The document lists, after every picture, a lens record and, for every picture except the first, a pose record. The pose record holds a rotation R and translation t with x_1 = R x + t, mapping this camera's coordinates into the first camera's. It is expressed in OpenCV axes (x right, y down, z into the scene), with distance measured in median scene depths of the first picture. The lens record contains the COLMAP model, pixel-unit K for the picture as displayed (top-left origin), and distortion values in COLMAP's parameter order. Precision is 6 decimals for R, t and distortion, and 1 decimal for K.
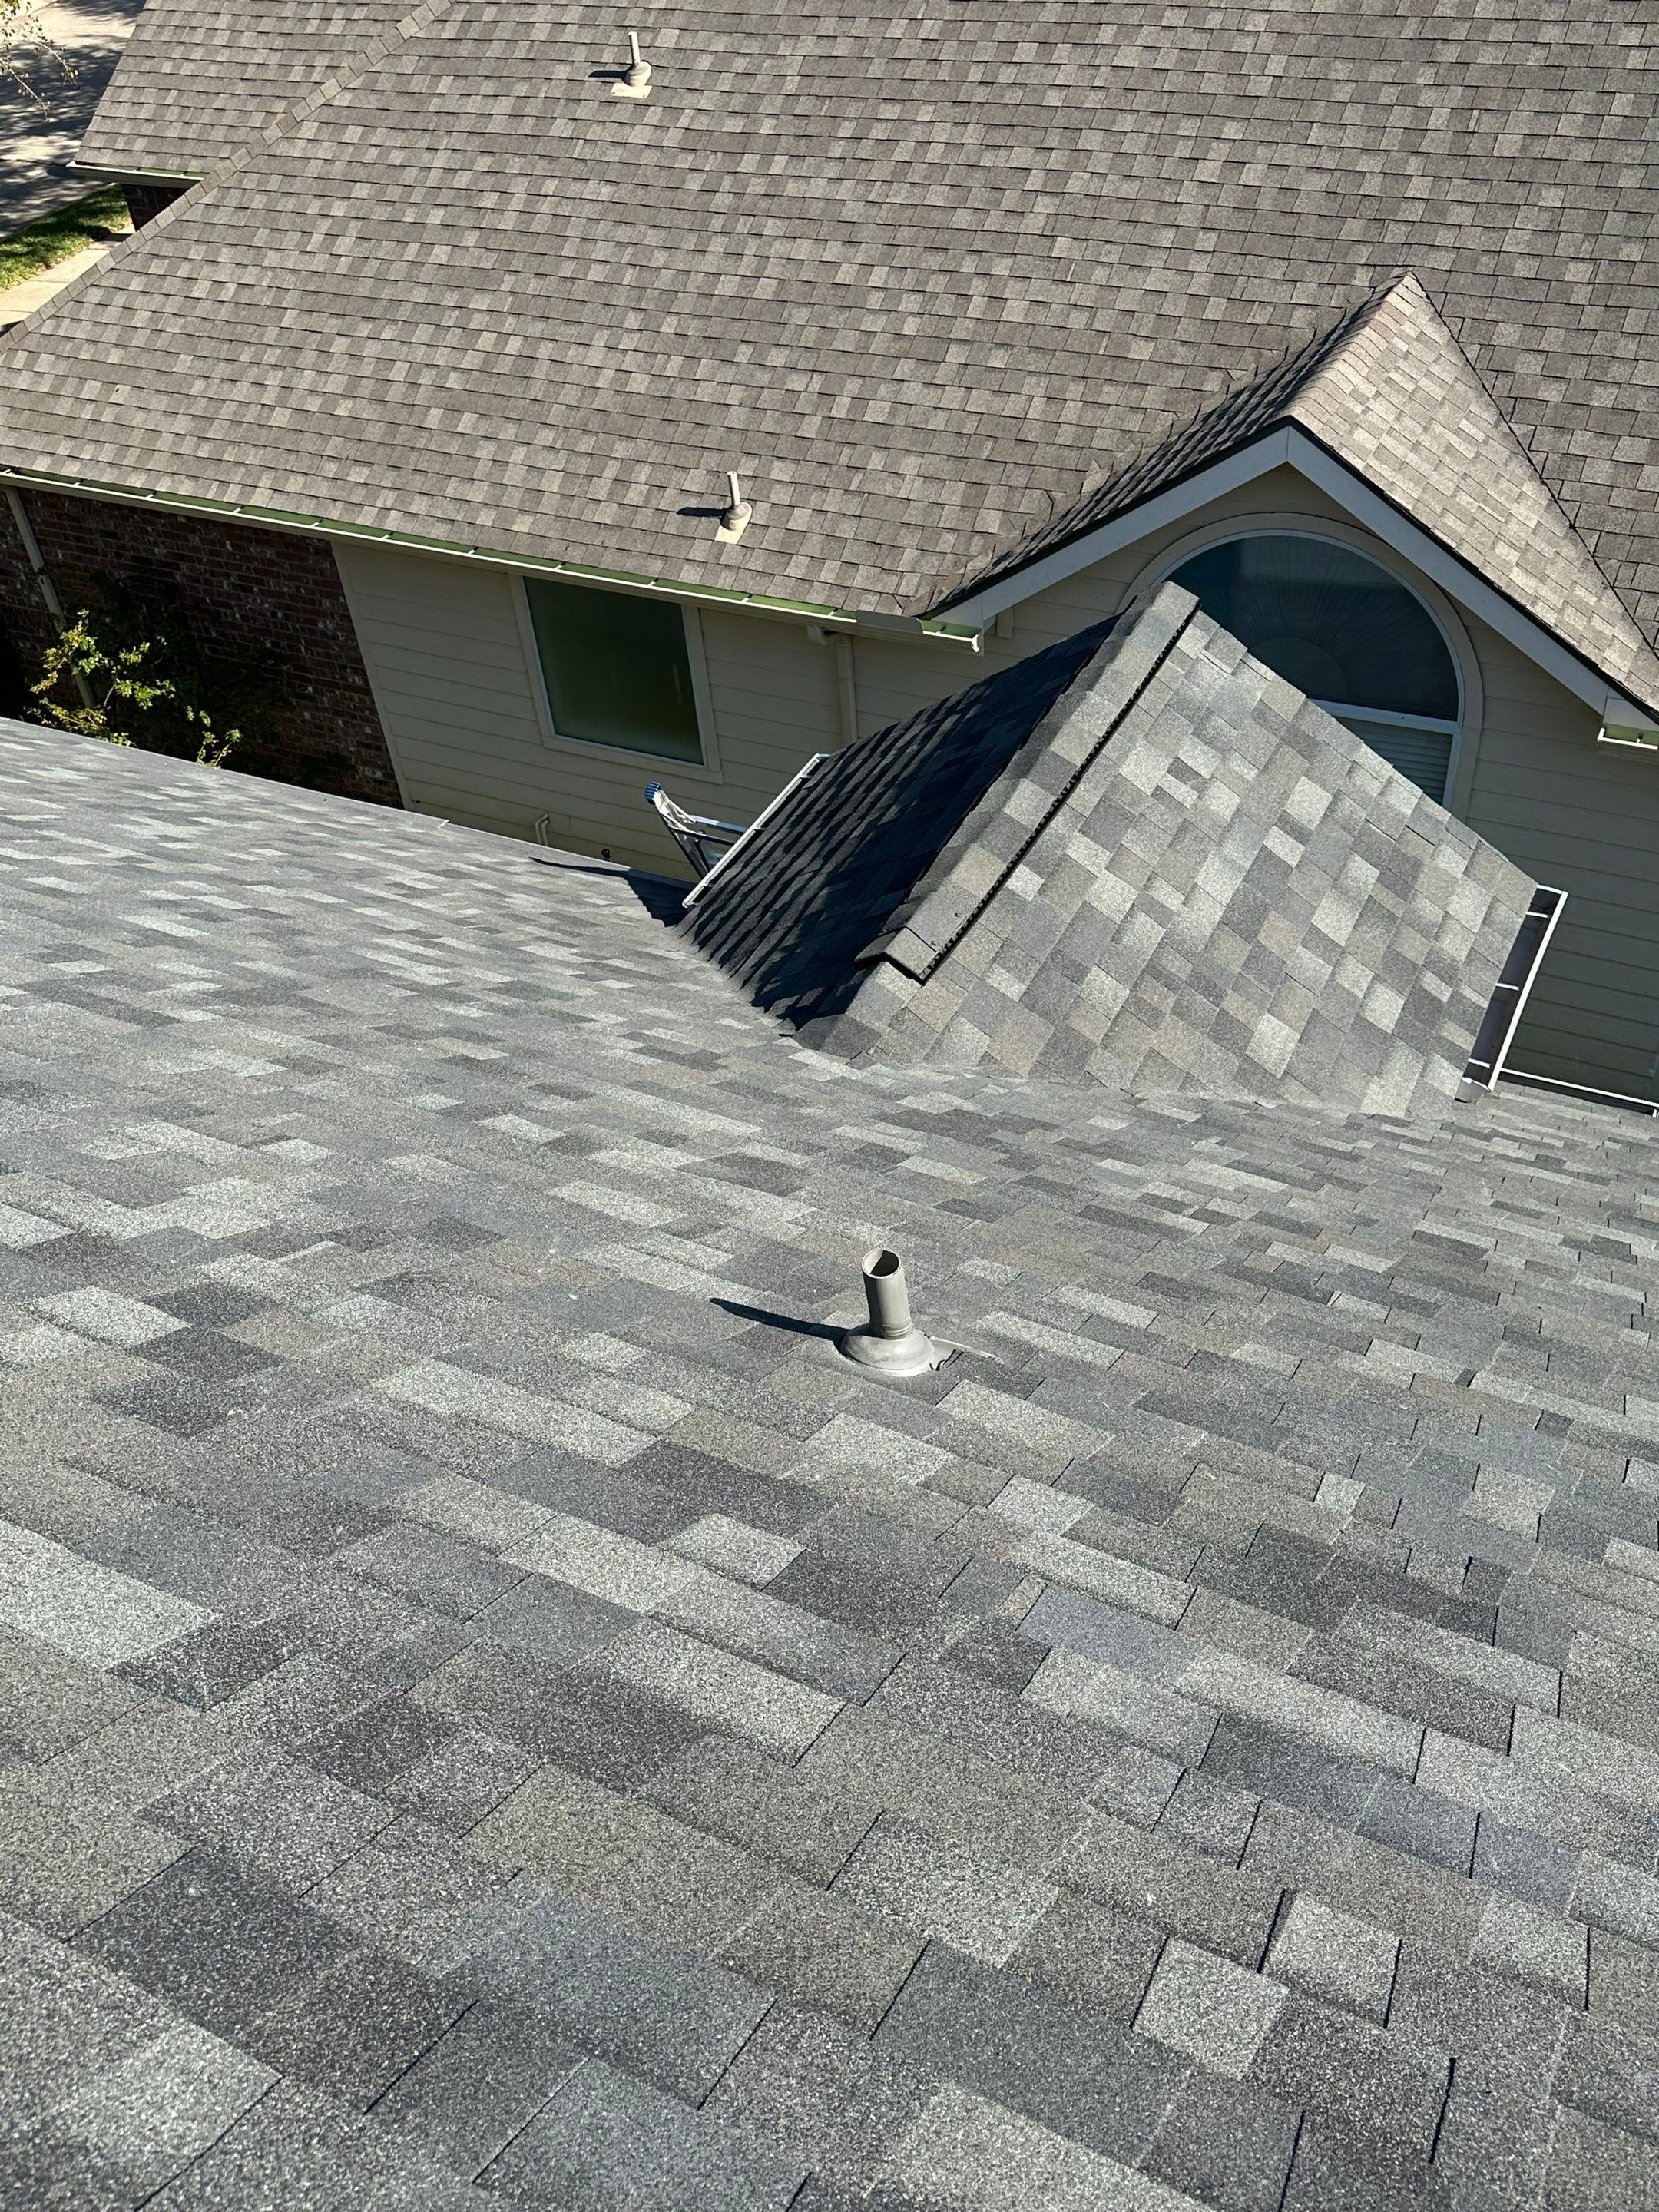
lens RADIAL K [[1948.1, 0, 829.5], [0, 1948.1, 1106.0], [0, 0, 1]] dist [0.069115, -0.114403]
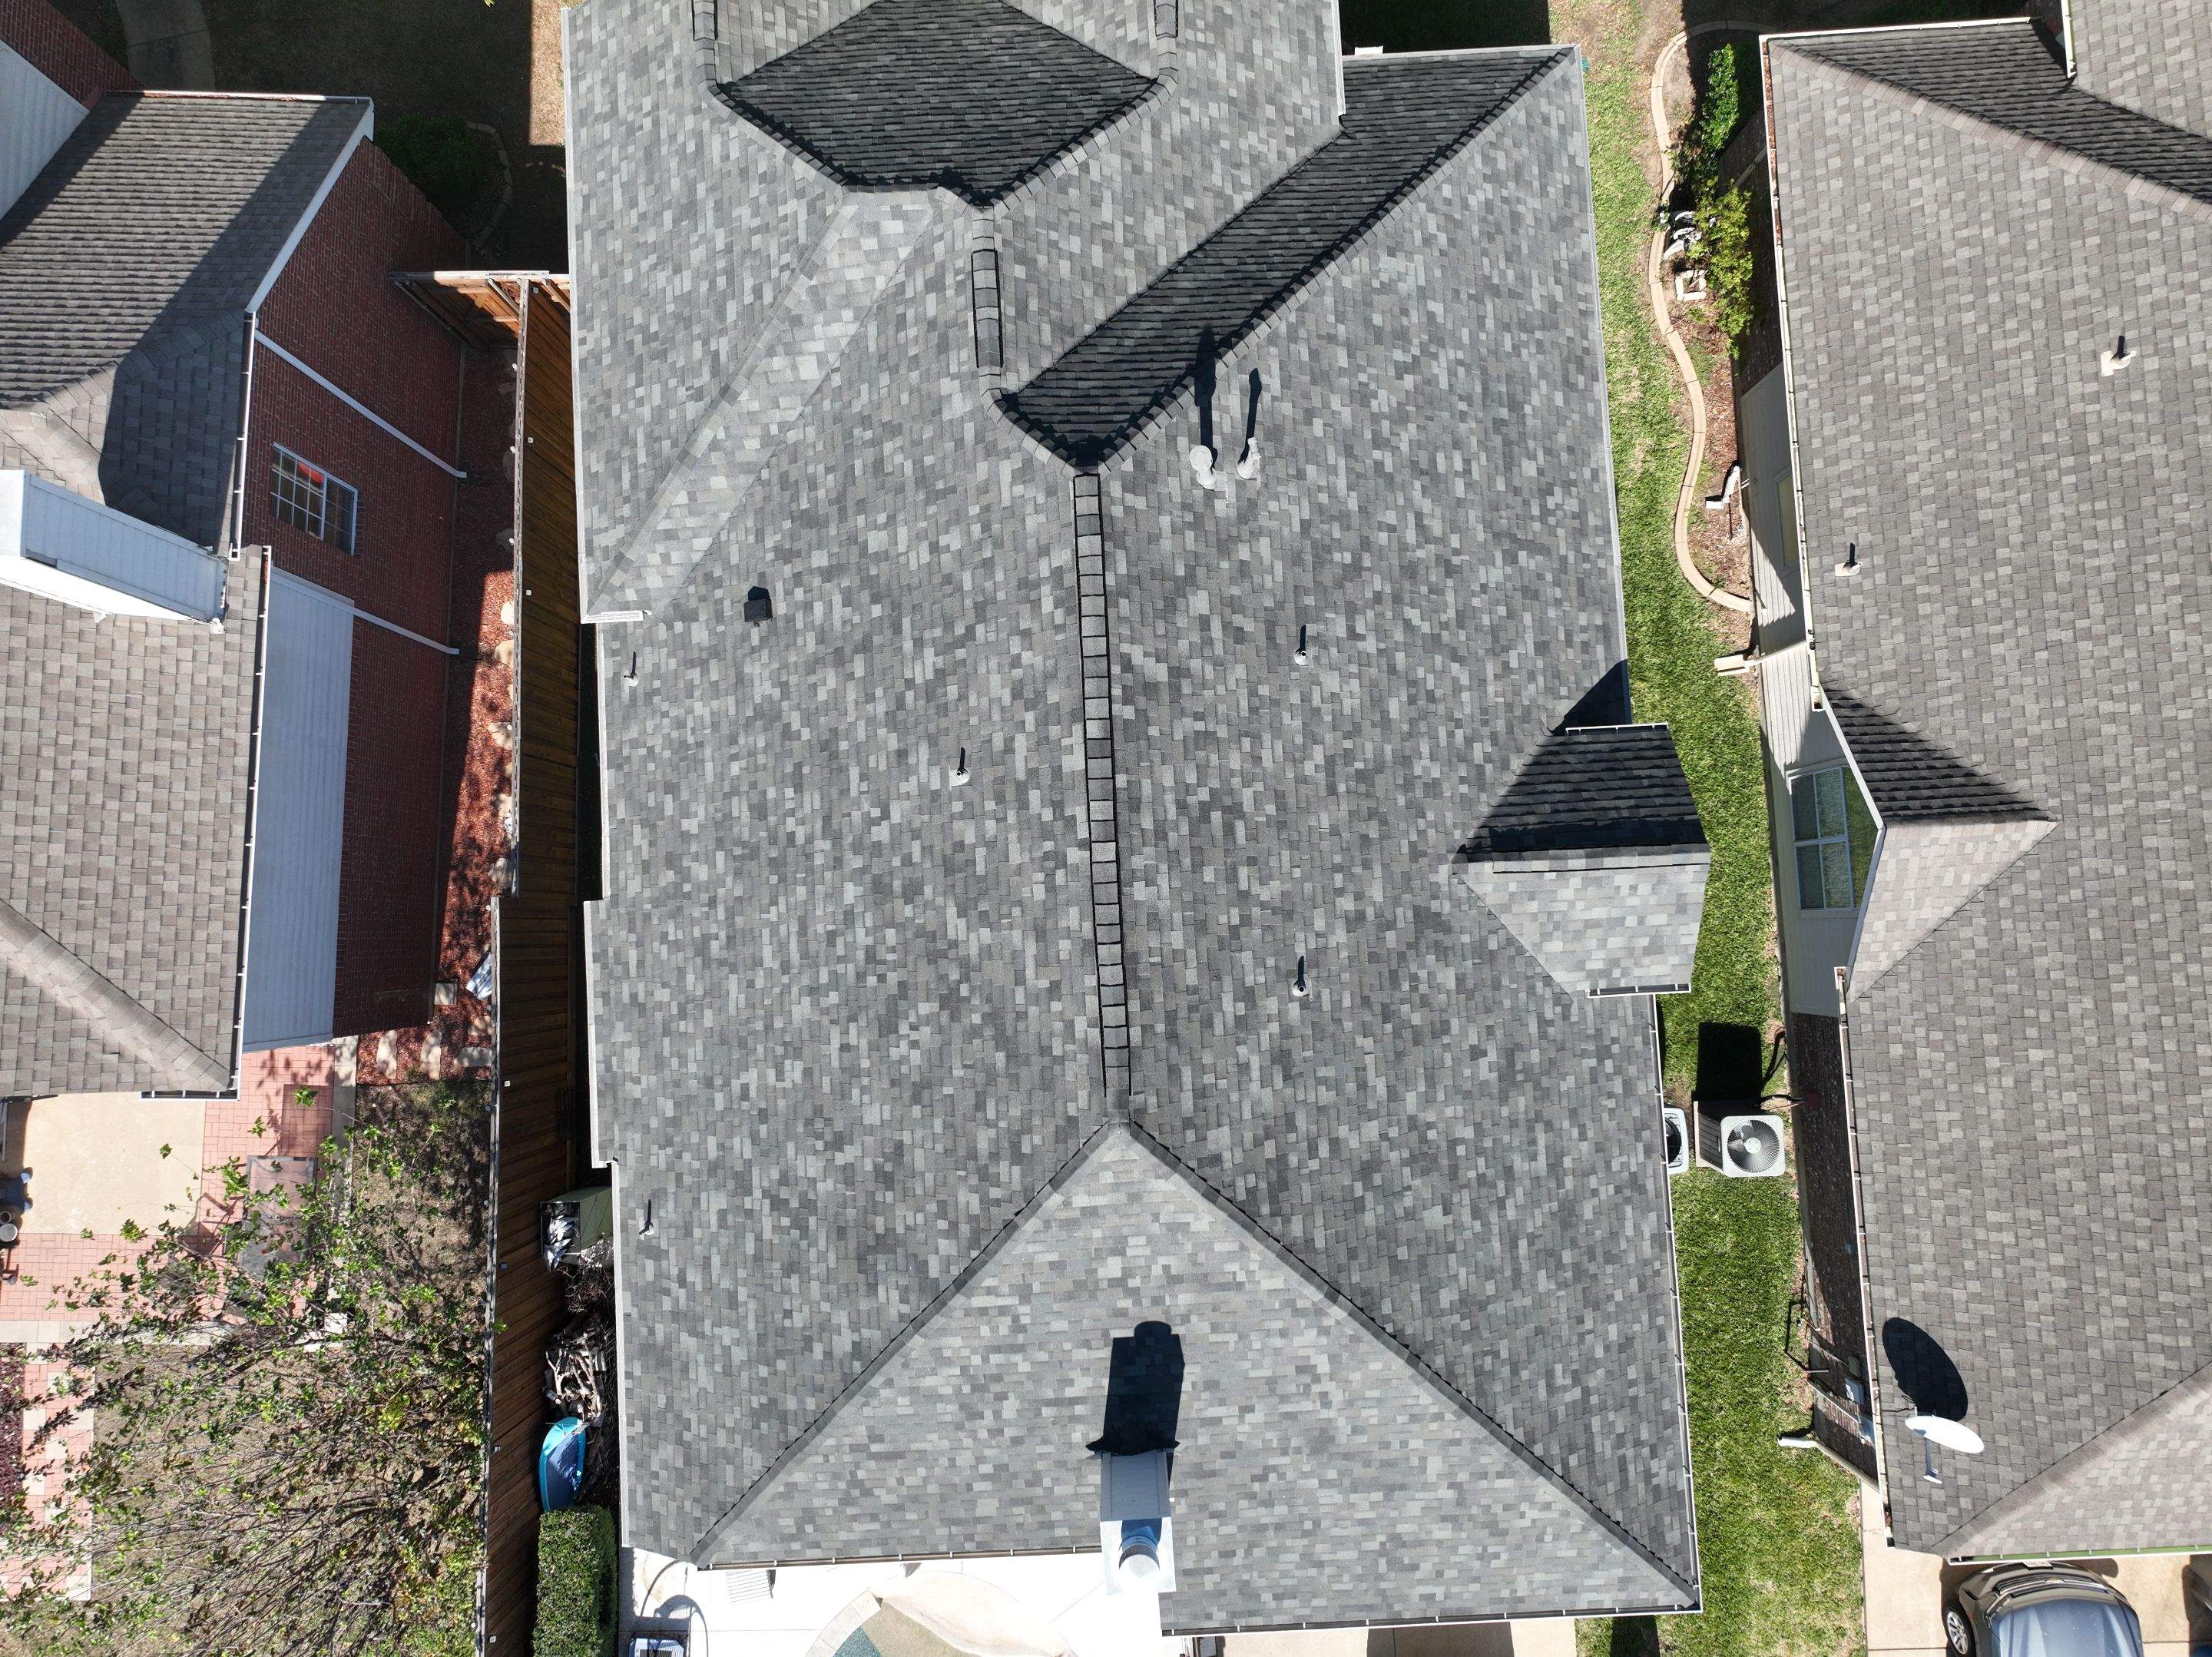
lens RADIAL K [[1557.3, 0, 1106.7], [0, 1557.3, 821.3], [0, 0, 1]] dist [-0.006579, 0.028184]
pose [[0.499122, 0.866423, 0.013746, -0.215993], [-0.595271, 0.331305, 0.732045, -0.884951], [0.629706, -0.373562, 0.681118, -0.706440]]
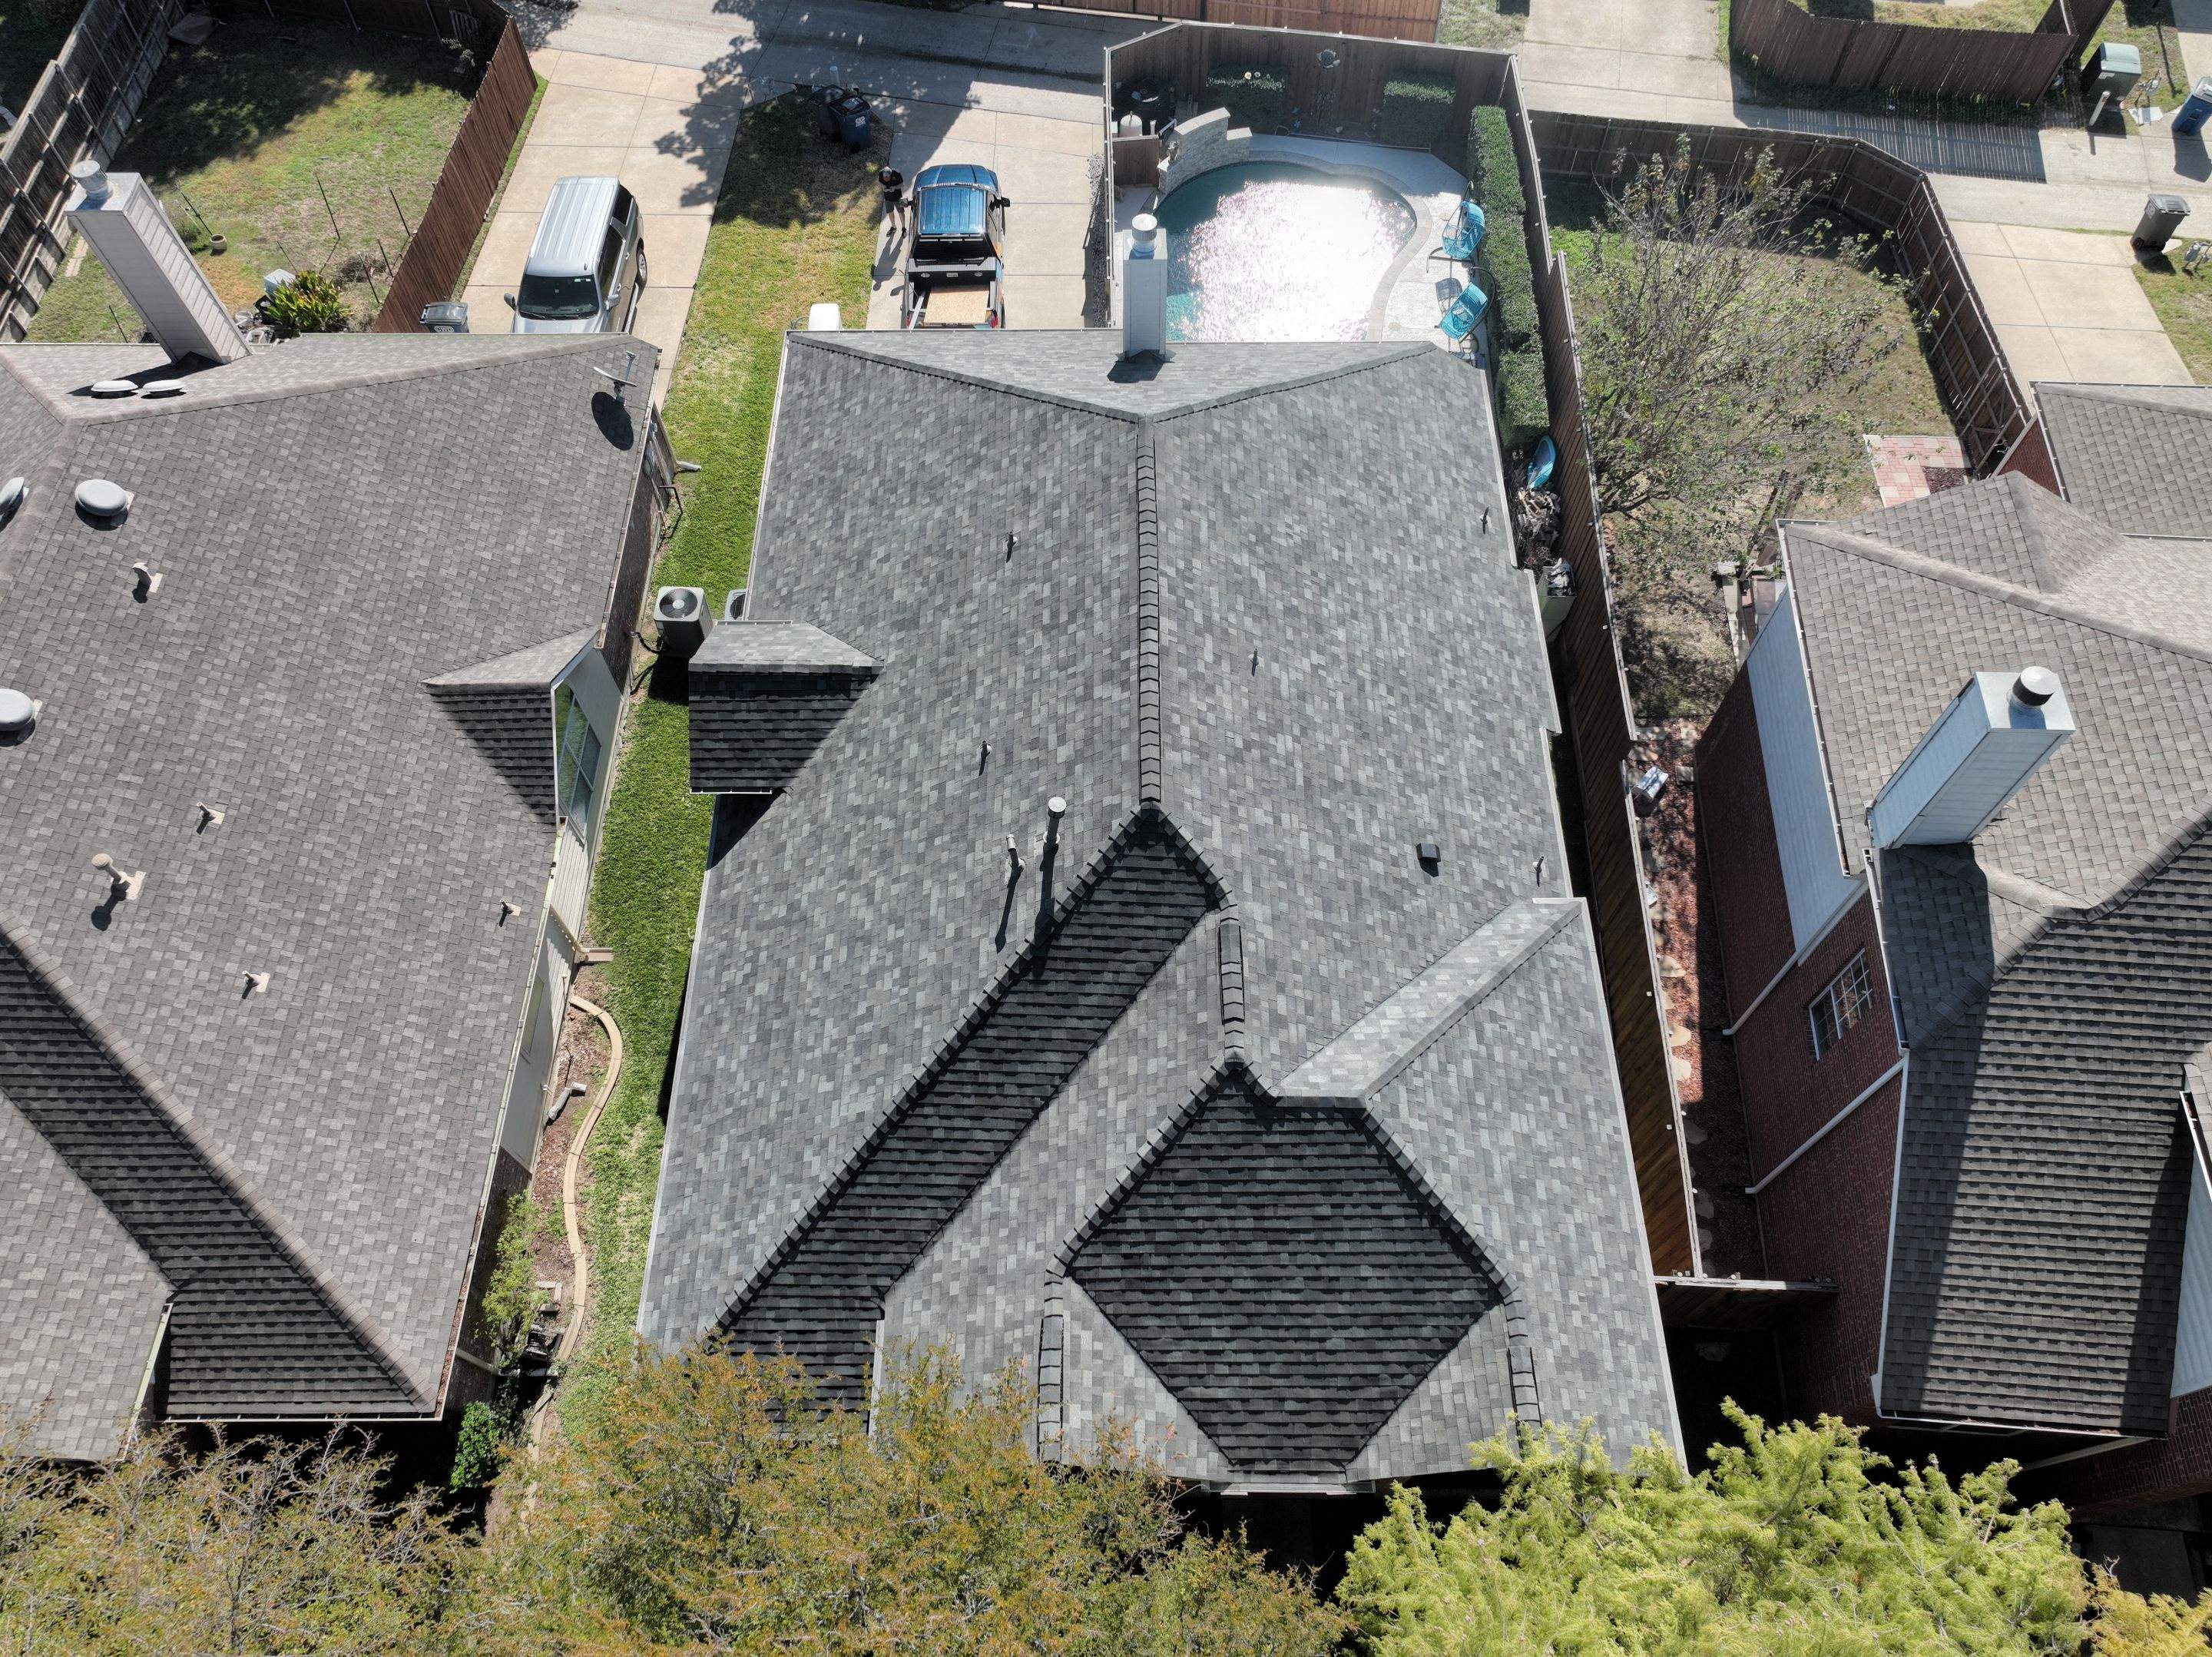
lens RADIAL K [[1557.3, 0, 1106.7], [0, 1557.3, 821.3], [0, 0, 1]] dist [-0.006579, 0.028184]
pose [[-0.450123, -0.724593, 0.521875, -1.243432], [0.625255, 0.161503, 0.763526, -1.250059], [-0.637530, 0.669987, 0.380359, -0.306624]]
